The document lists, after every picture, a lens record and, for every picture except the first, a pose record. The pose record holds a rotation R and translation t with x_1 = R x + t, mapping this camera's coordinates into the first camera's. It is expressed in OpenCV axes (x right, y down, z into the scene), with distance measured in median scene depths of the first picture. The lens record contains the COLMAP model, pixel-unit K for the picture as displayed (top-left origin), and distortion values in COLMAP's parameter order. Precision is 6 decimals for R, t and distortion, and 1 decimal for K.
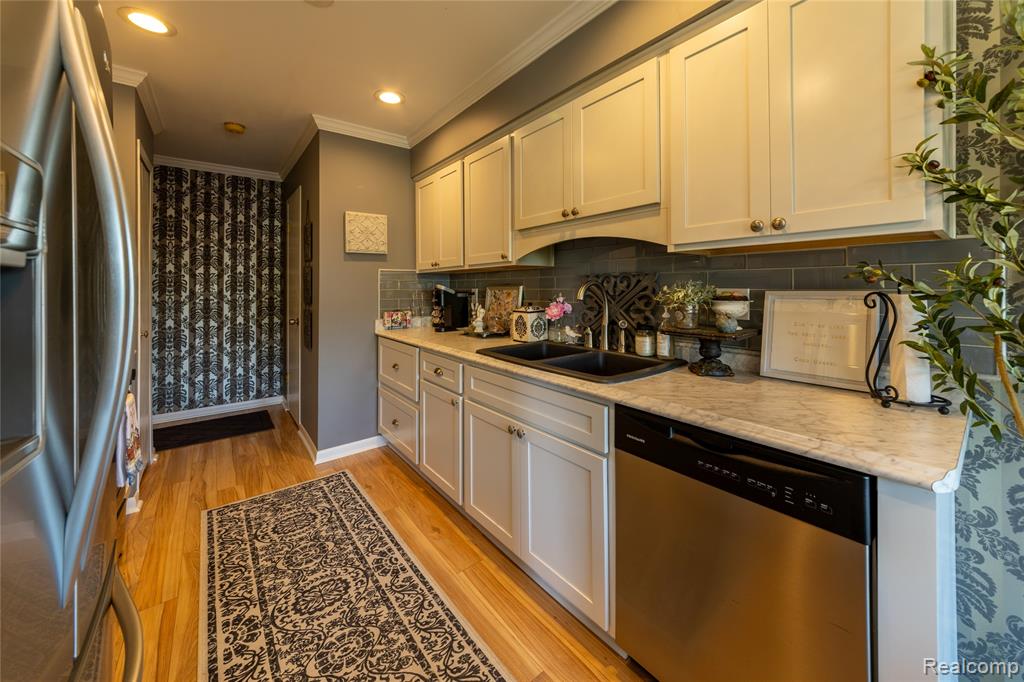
lens RADIAL K [[377.0, 0, 525.7], [0, 377.0, 283.5], [0, 0, 1]] dist [-0.000437, -0.001186]
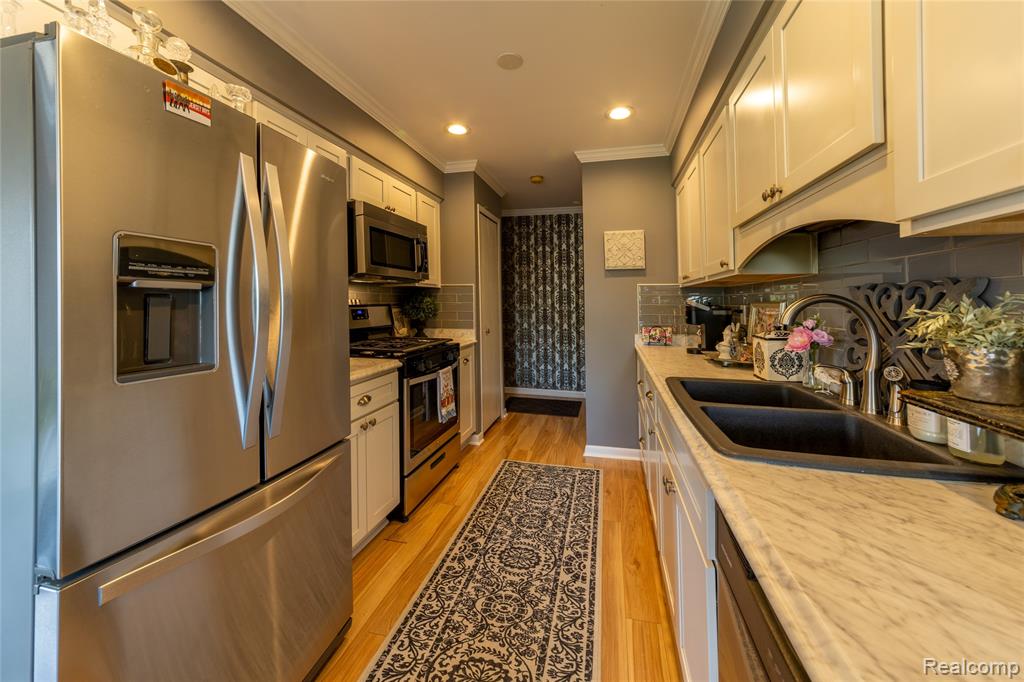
lens RADIAL K [[377.0, 0, 529.1], [0, 377.0, 299.7], [0, 0, 1]] dist [-0.000437, -0.001186]
pose [[0.620497, 0.006903, -0.784178, 0.352676], [-0.003874, 0.999976, 0.005738, -0.001556], [0.784199, -0.000523, 0.620509, 0.234852]]
